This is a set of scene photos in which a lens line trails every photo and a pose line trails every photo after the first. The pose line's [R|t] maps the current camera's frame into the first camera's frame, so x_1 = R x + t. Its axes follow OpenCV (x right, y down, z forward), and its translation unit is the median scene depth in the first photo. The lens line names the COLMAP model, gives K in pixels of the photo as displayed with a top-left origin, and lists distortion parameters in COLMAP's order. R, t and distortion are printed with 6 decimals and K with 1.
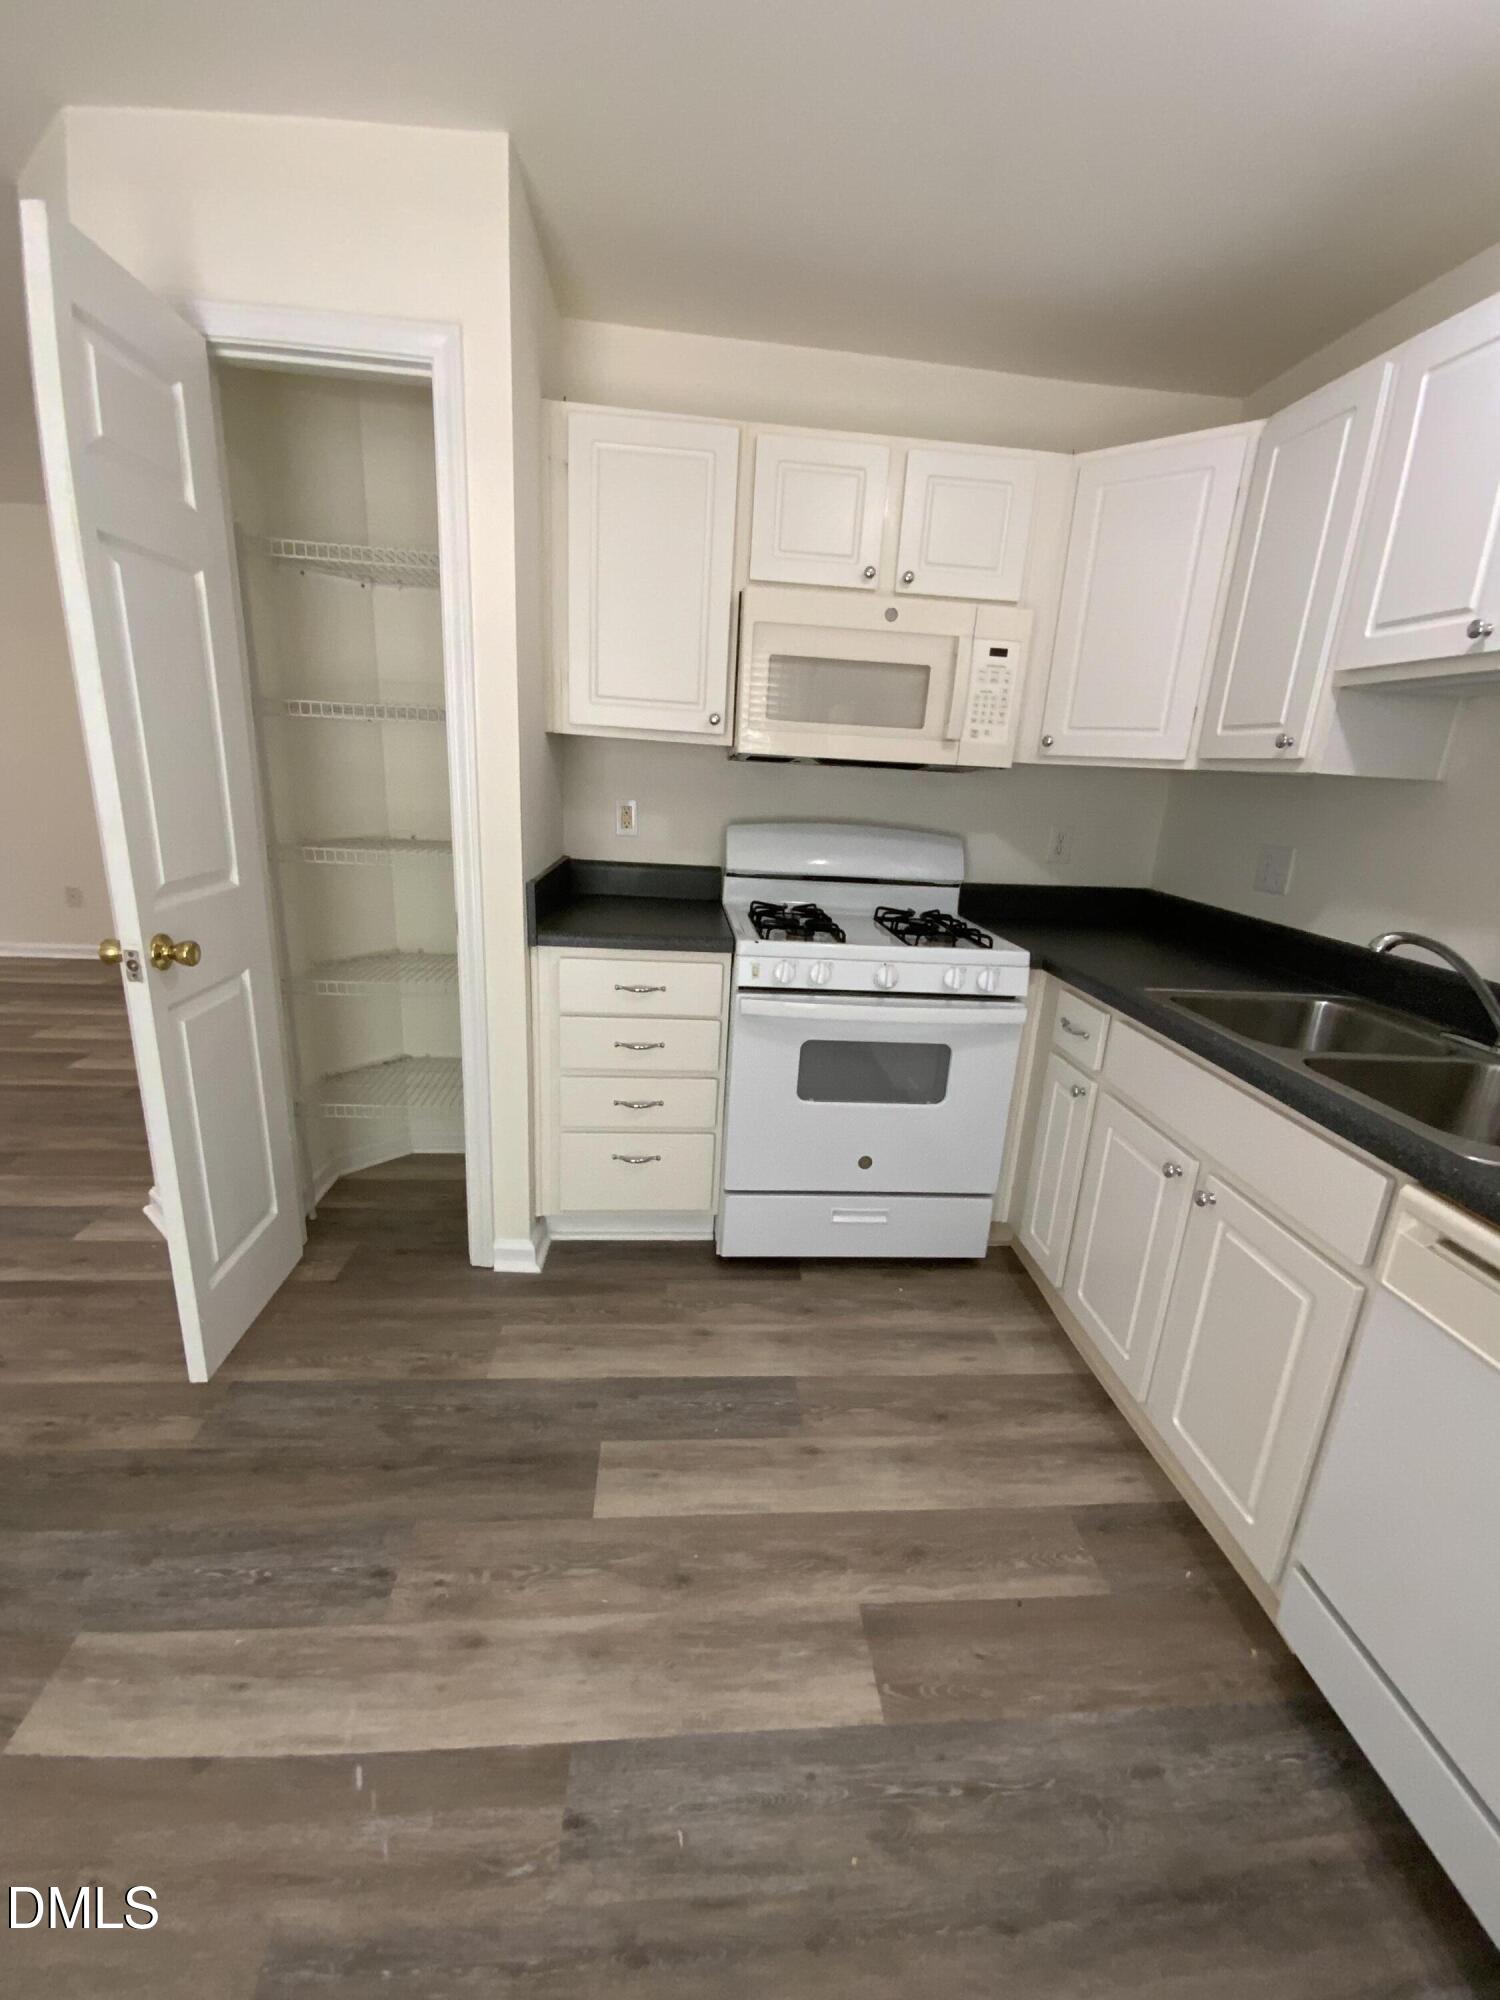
lens RADIAL K [[814.8, 0, 750.0], [0, 814.8, 1000.0], [0, 0, 1]] dist [0.027989, -0.024687]
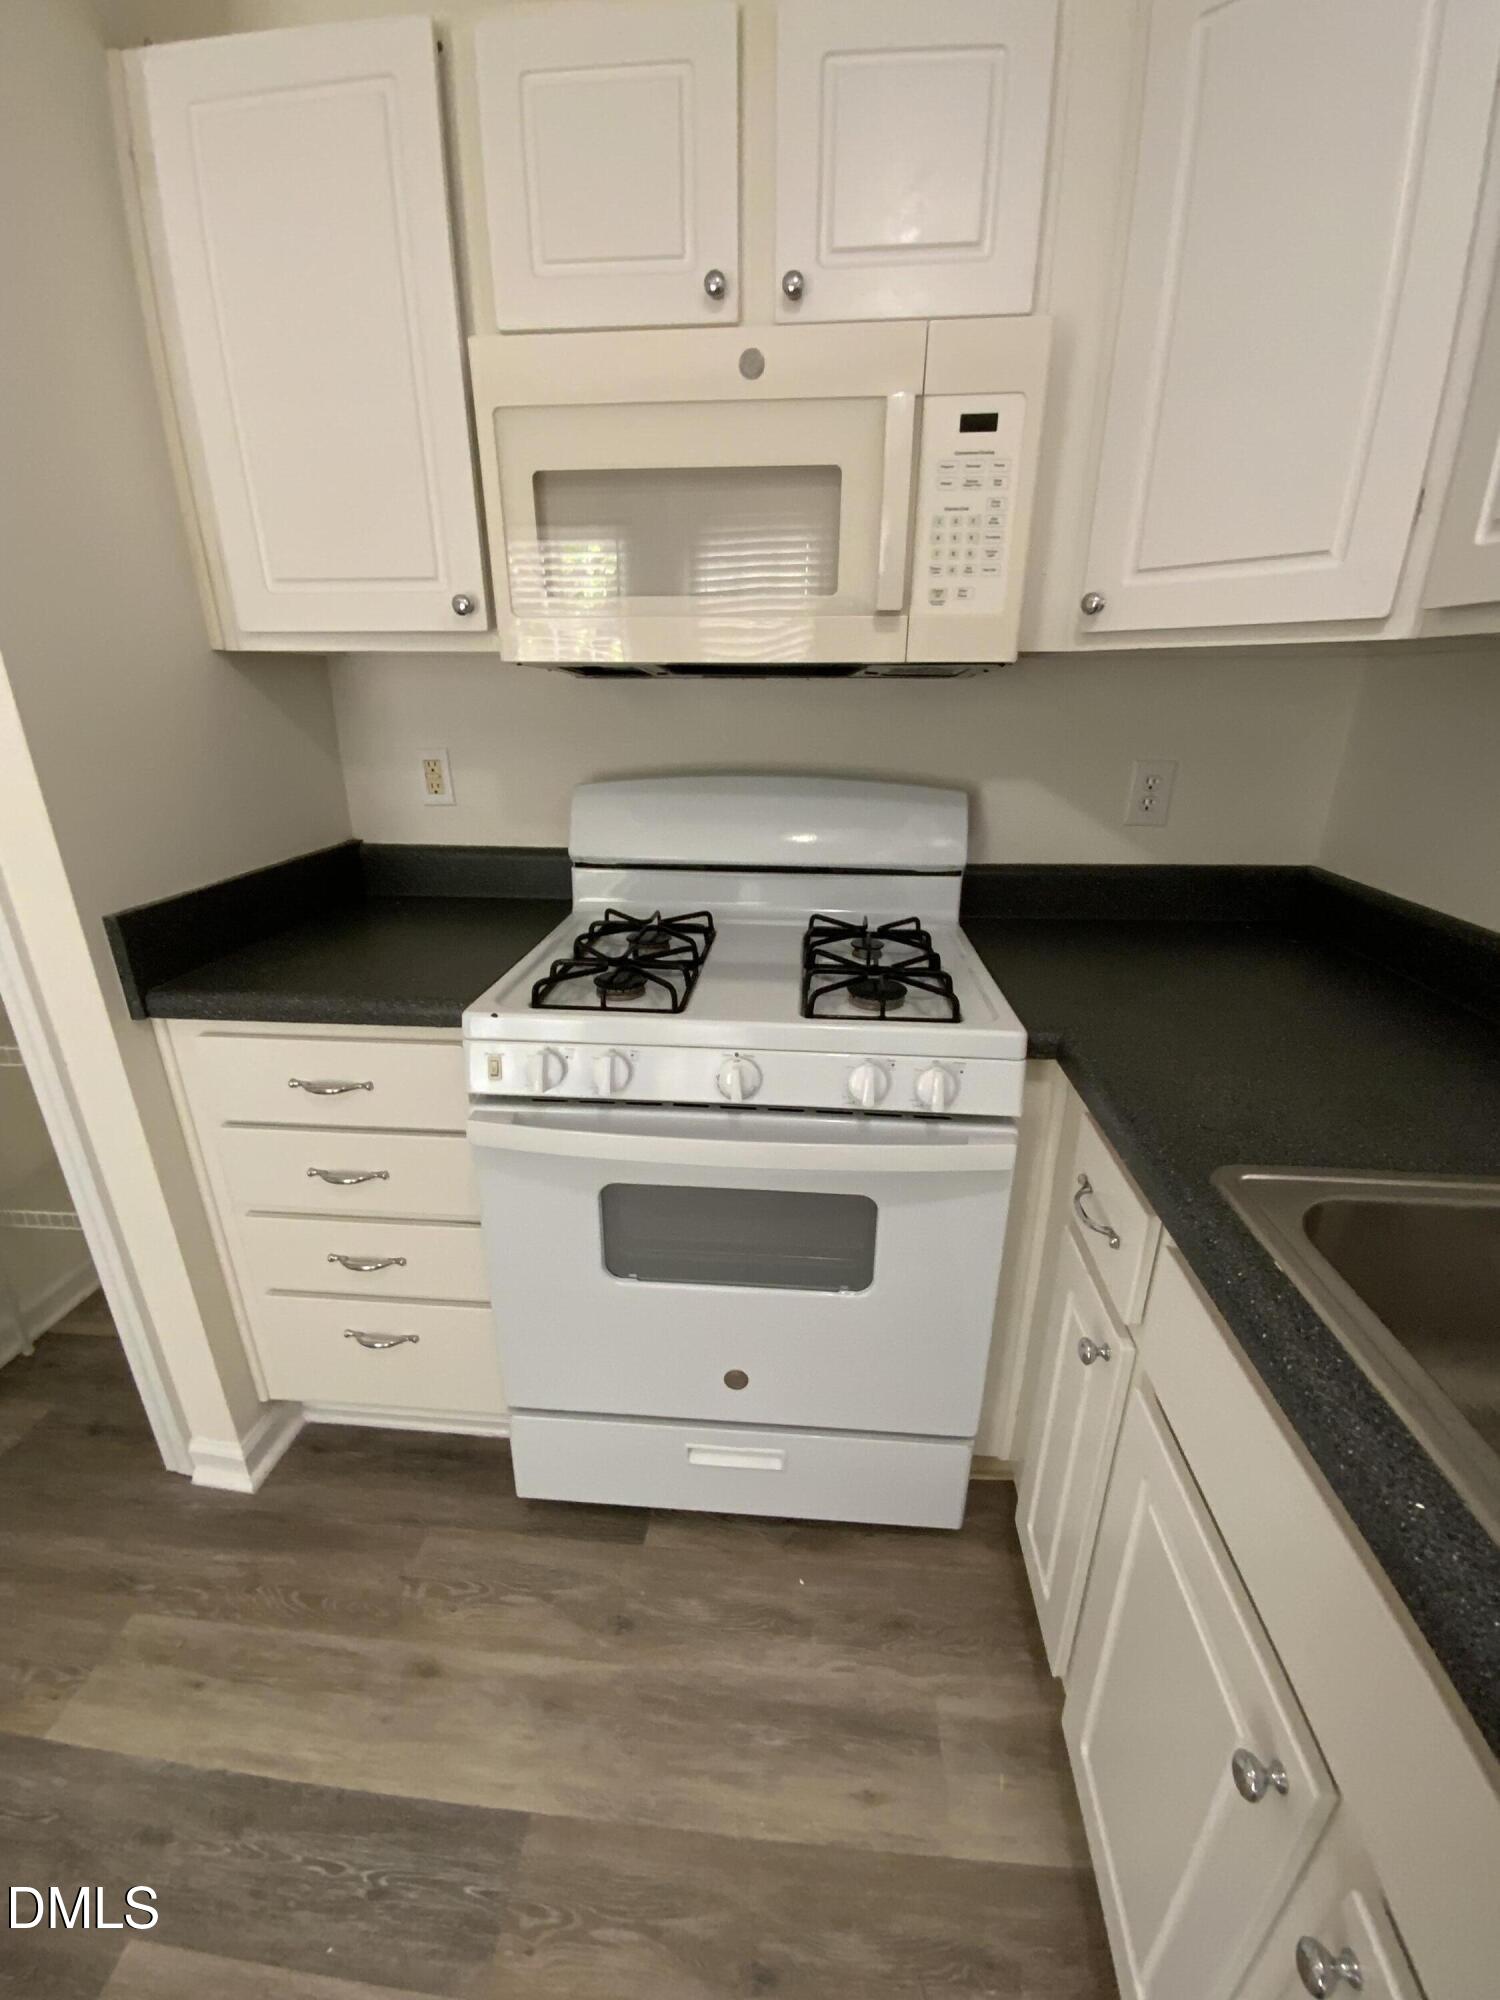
lens RADIAL K [[814.8, 0, 750.0], [0, 814.8, 1000.0], [0, 0, 1]] dist [0.027989, -0.024687]
pose [[0.985332, 0.007683, -0.170478, 0.249073], [0.005693, 0.996950, 0.077833, -0.112629], [0.170556, -0.077662, 0.982283, 0.451679]]
